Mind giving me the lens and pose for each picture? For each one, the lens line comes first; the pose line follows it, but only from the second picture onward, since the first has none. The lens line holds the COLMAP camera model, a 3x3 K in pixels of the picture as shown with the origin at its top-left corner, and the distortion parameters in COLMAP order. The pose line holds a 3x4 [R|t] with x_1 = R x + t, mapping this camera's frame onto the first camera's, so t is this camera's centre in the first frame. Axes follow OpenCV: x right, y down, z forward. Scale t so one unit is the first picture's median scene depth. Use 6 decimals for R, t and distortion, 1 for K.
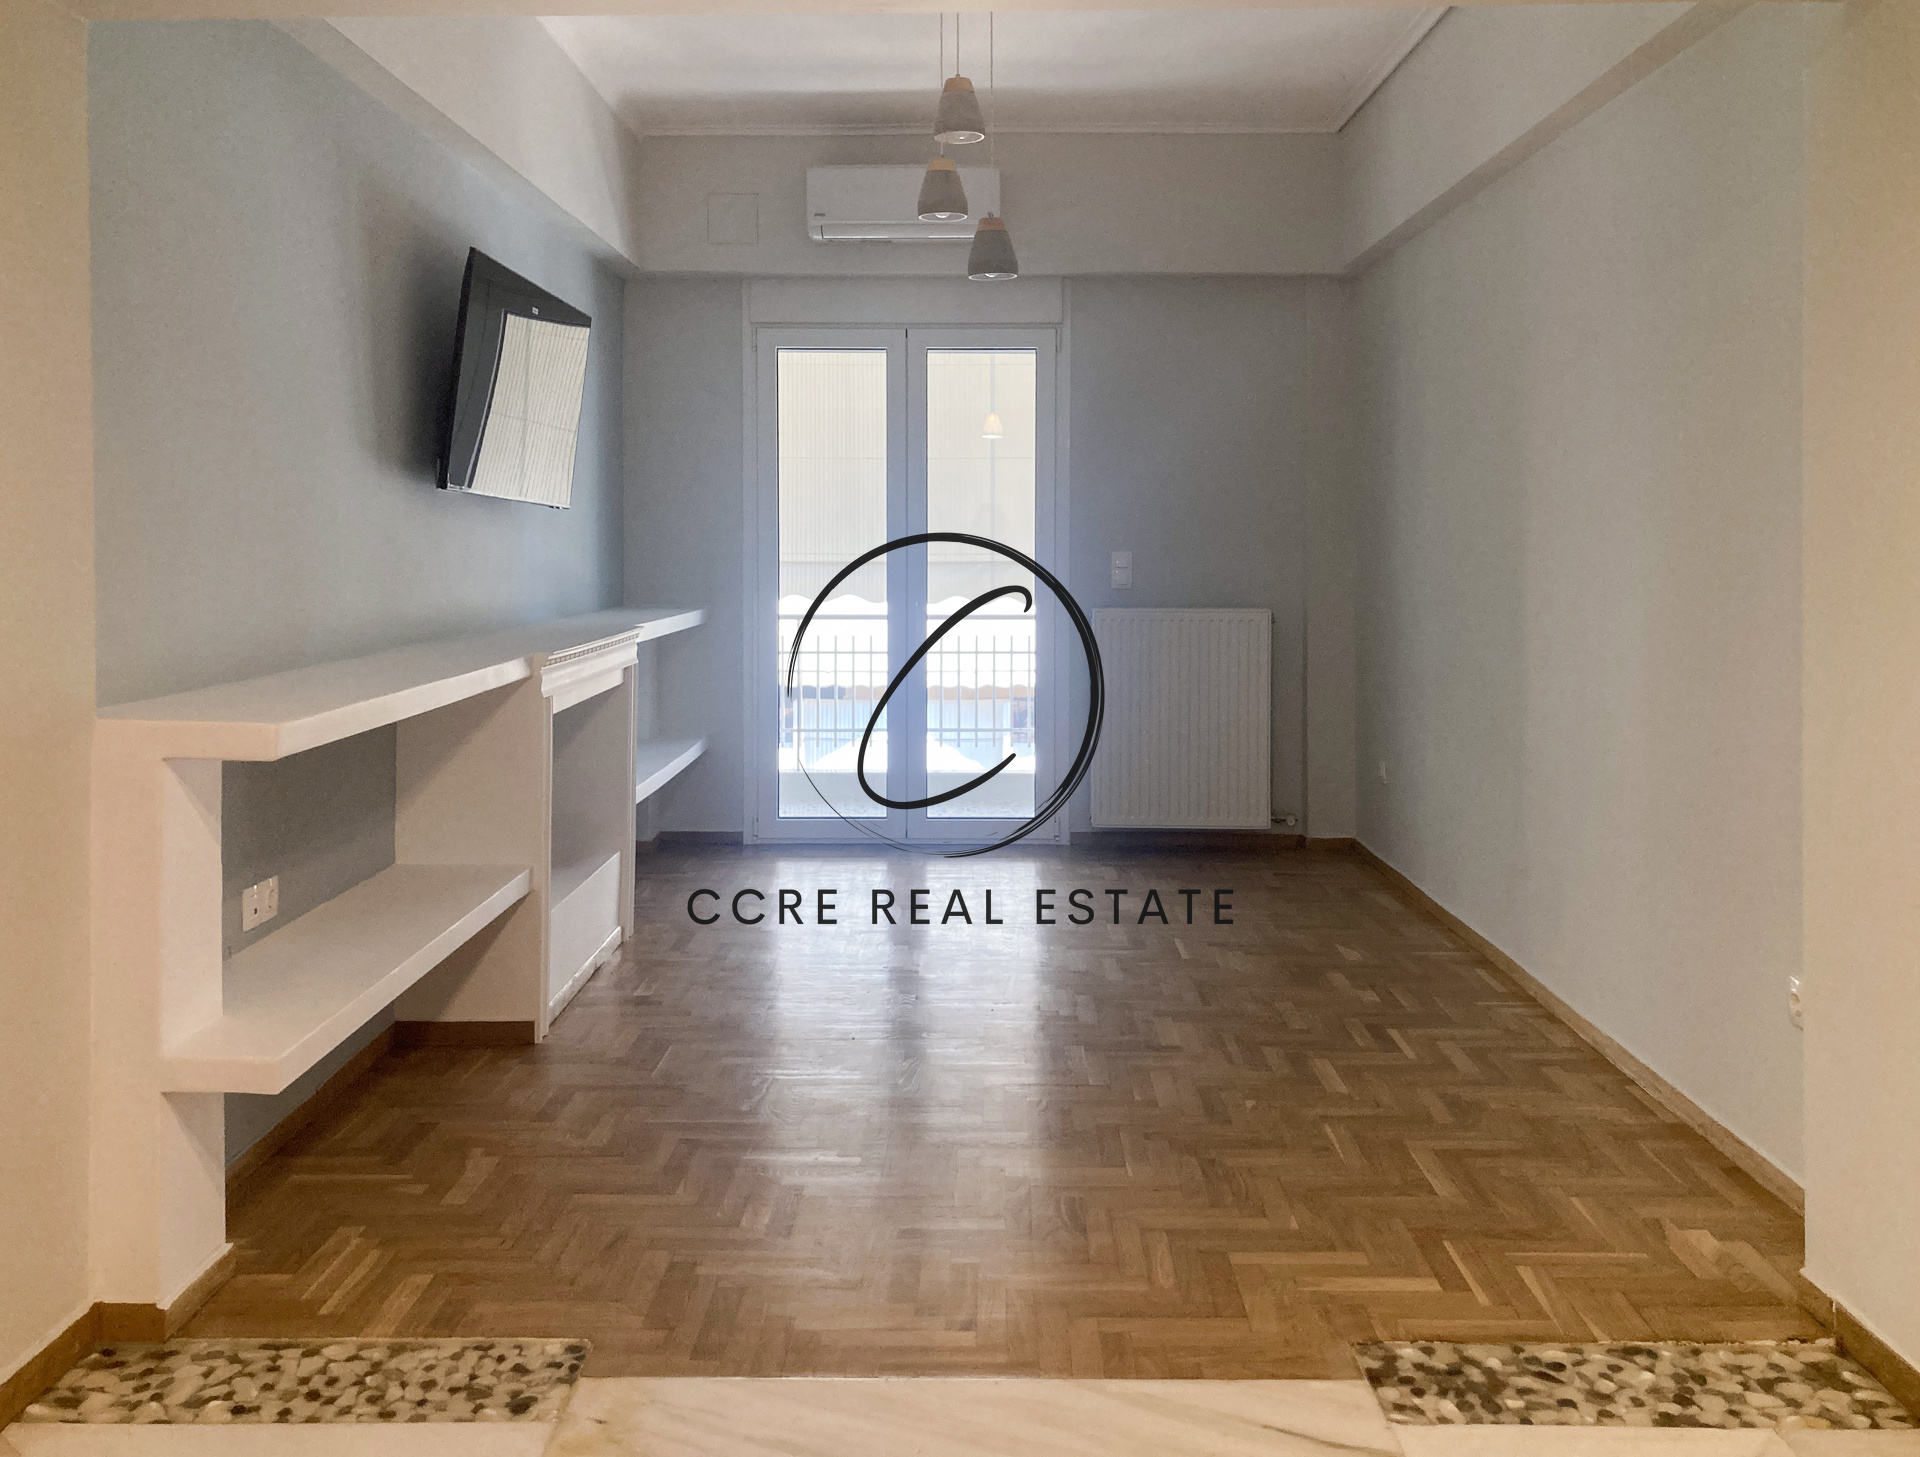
lens RADIAL K [[1688.8, 0, 988.8], [0, 1688.8, 524.1], [0, 0, 1]] dist [0.077746, -0.065456]
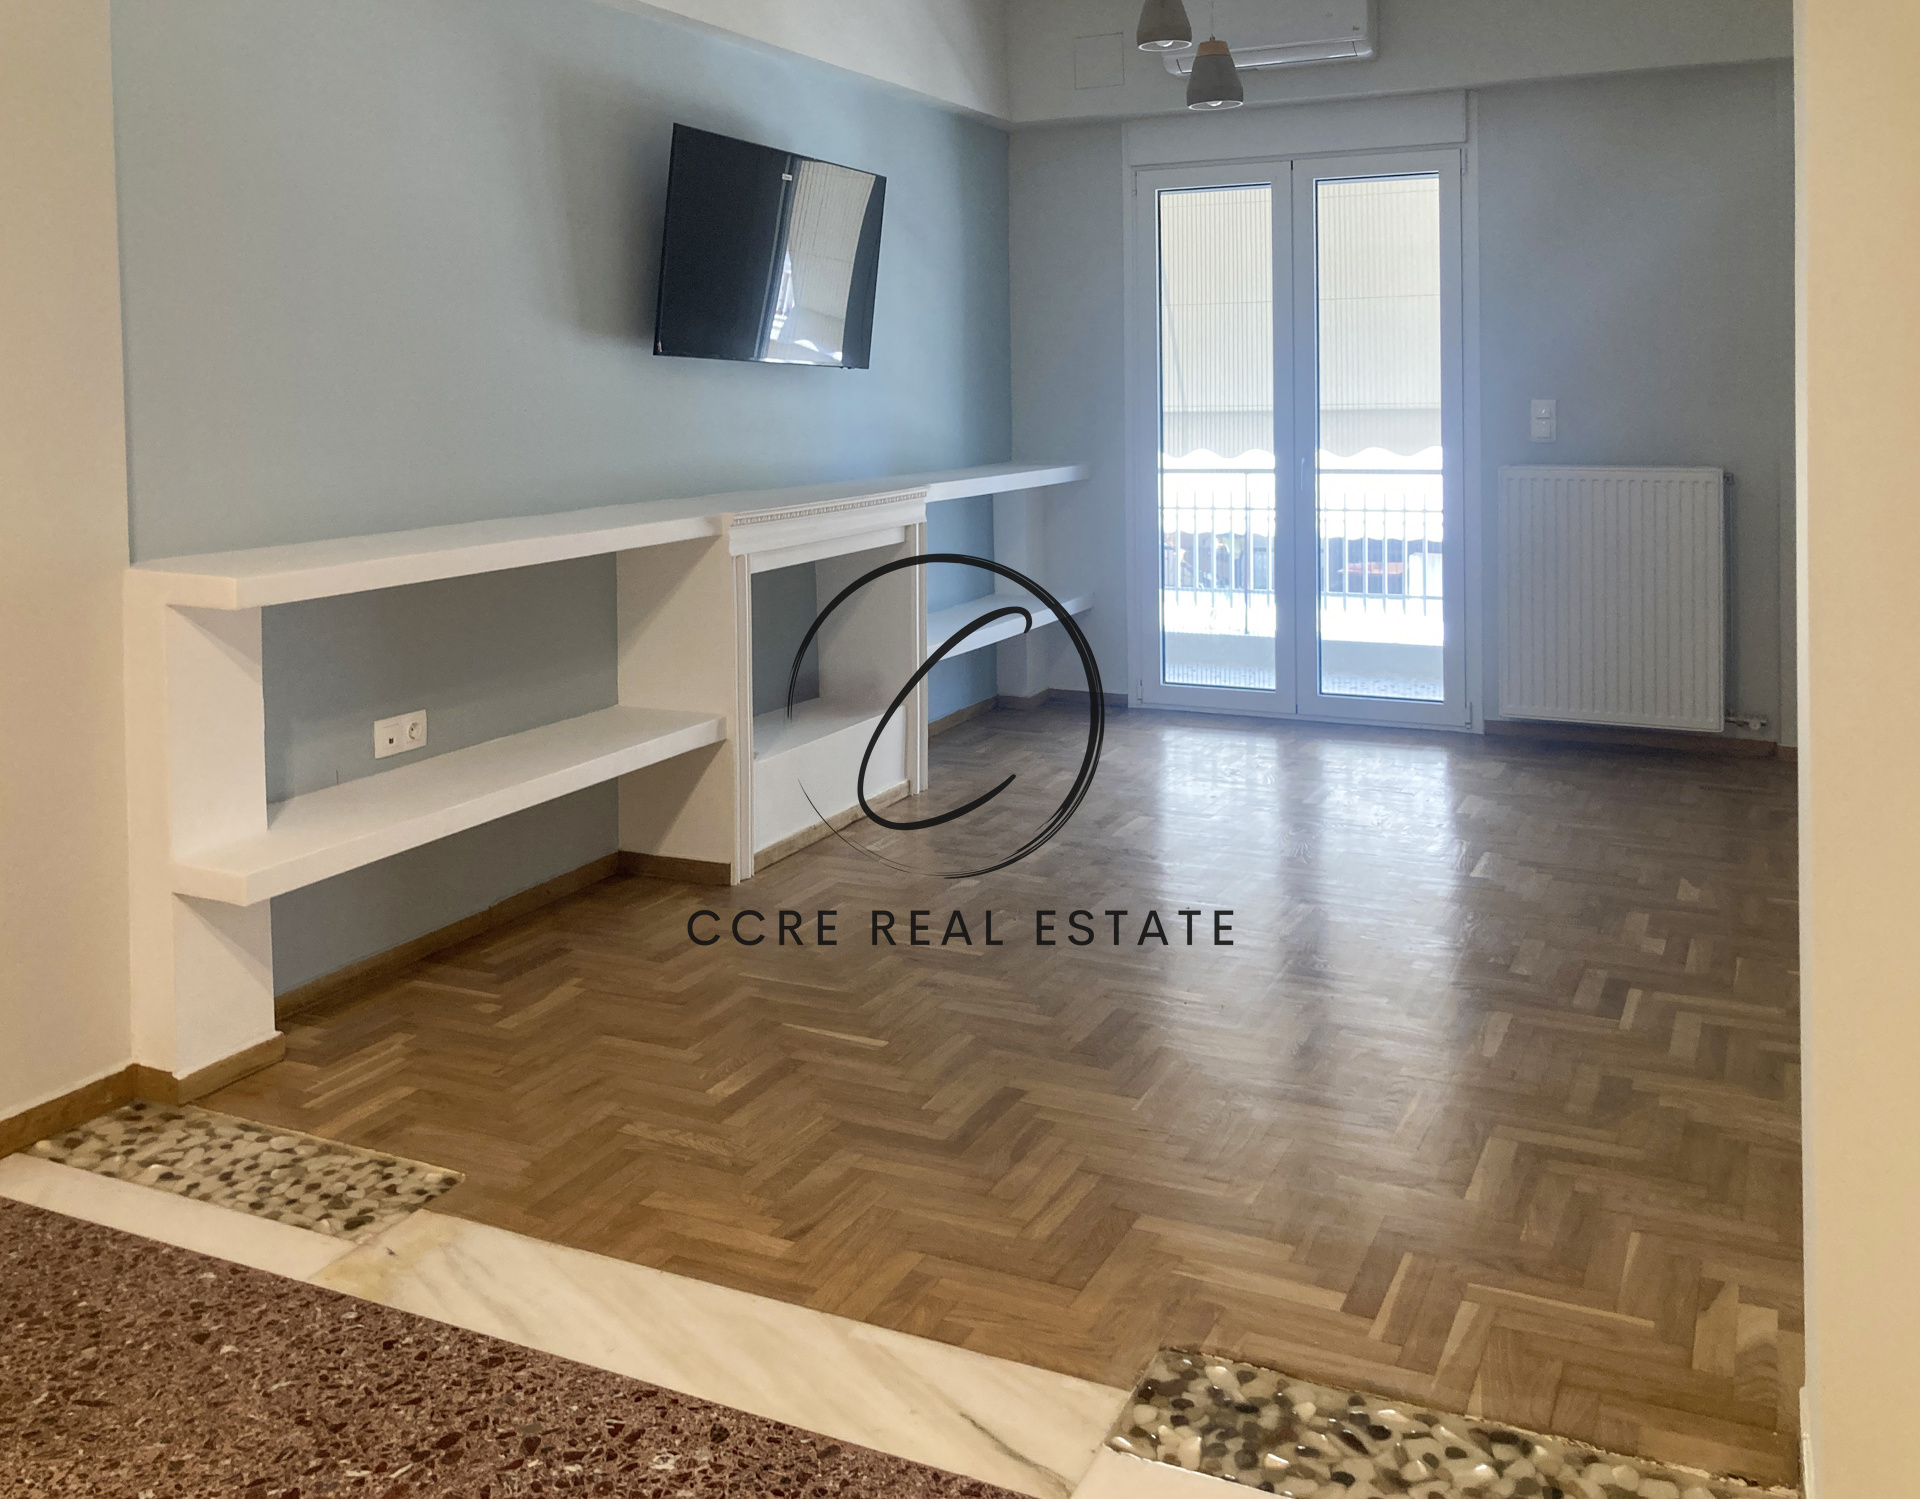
lens RADIAL K [[1707.7, 0, 963.0], [0, 1707.7, 448.4], [0, 0, 1]] dist [0.031013, -0.013913]
pose [[0.897359, -0.000491, -0.441302, 0.464639], [0.020420, 0.998974, 0.040412, -0.002452], [0.440829, -0.045275, 0.896448, 0.199196]]
